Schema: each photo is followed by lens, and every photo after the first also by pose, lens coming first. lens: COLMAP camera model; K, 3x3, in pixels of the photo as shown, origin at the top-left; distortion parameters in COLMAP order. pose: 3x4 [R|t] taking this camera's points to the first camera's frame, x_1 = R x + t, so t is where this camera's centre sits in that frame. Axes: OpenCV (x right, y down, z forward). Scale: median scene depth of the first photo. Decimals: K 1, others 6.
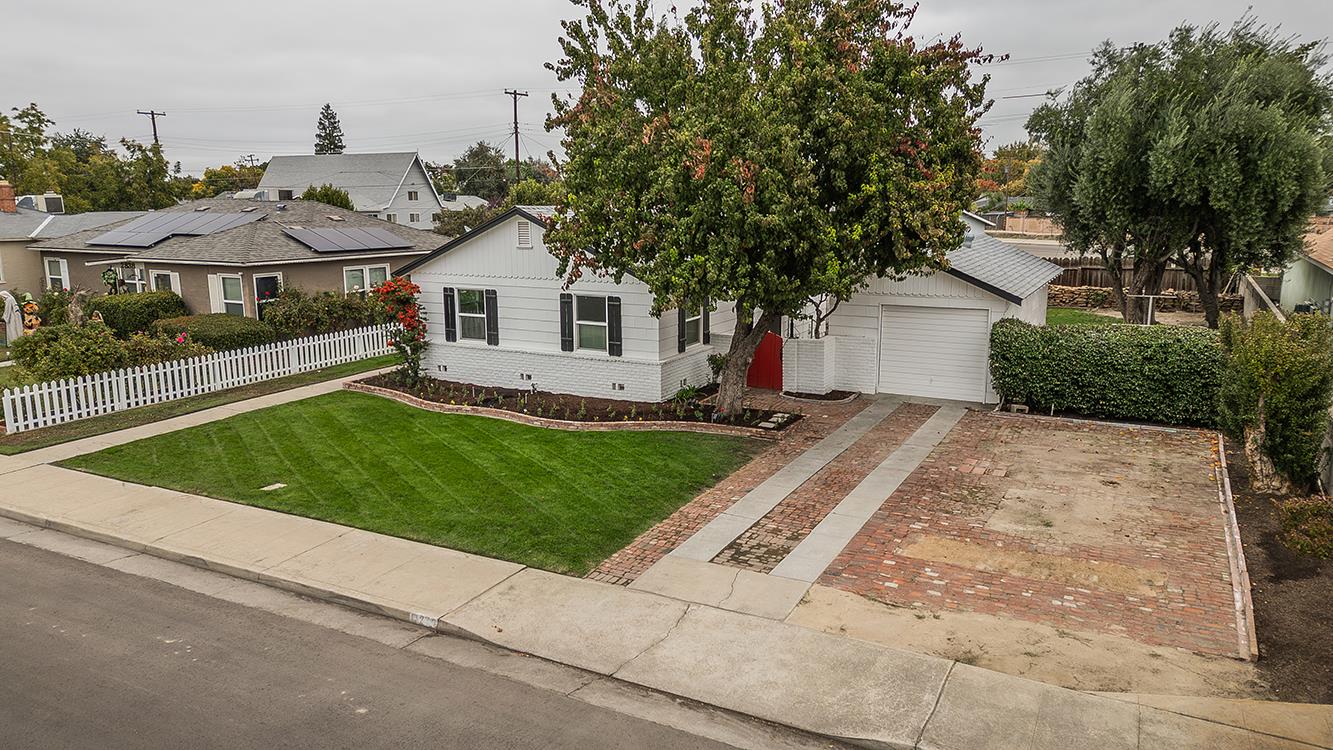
lens RADIAL K [[924.6, 0, 663.7], [0, 924.6, 372.4], [0, 0, 1]] dist [0.081095, -0.050810]
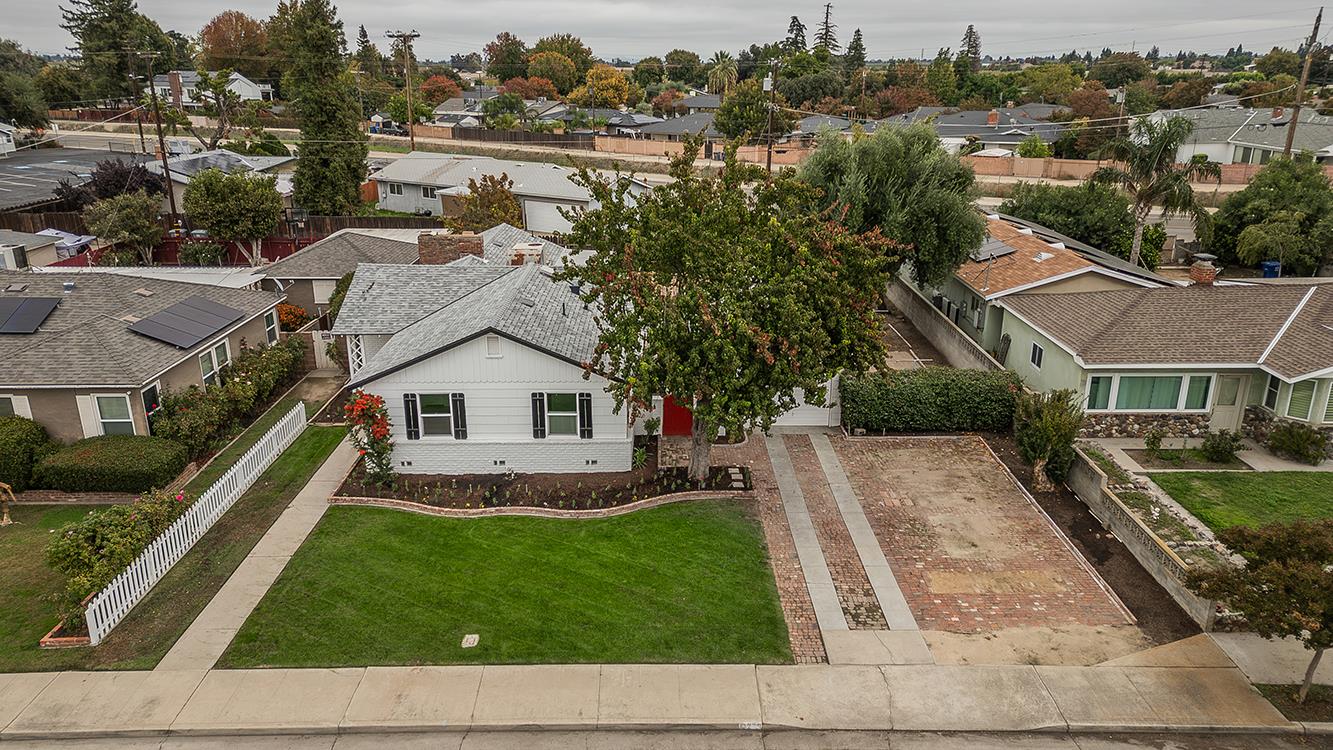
lens RADIAL K [[924.6, 0, 666.4], [0, 924.6, 373.2], [0, 0, 1]] dist [0.081095, -0.050810]
pose [[0.879123, -0.146036, 0.453670, -0.664580], [0.084157, 0.984506, 0.153834, -0.373975], [-0.469107, -0.097060, 0.877792, -0.159133]]
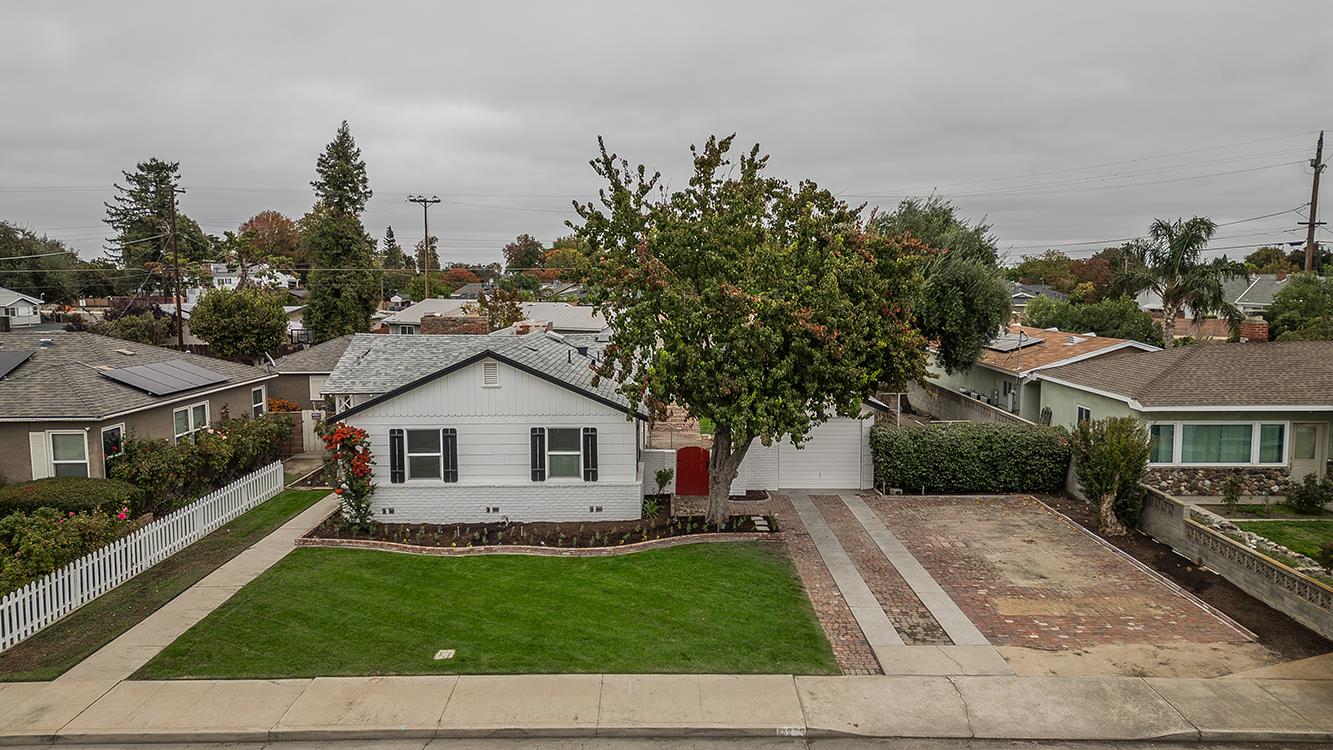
lens RADIAL K [[924.6, 0, 665.7], [0, 924.6, 372.7], [0, 0, 1]] dist [0.081095, -0.050810]
pose [[0.884430, -0.048407, 0.464155, -0.629964], [0.087016, 0.994269, -0.062113, -0.092546], [-0.458488, 0.095324, 0.883573, -0.031932]]
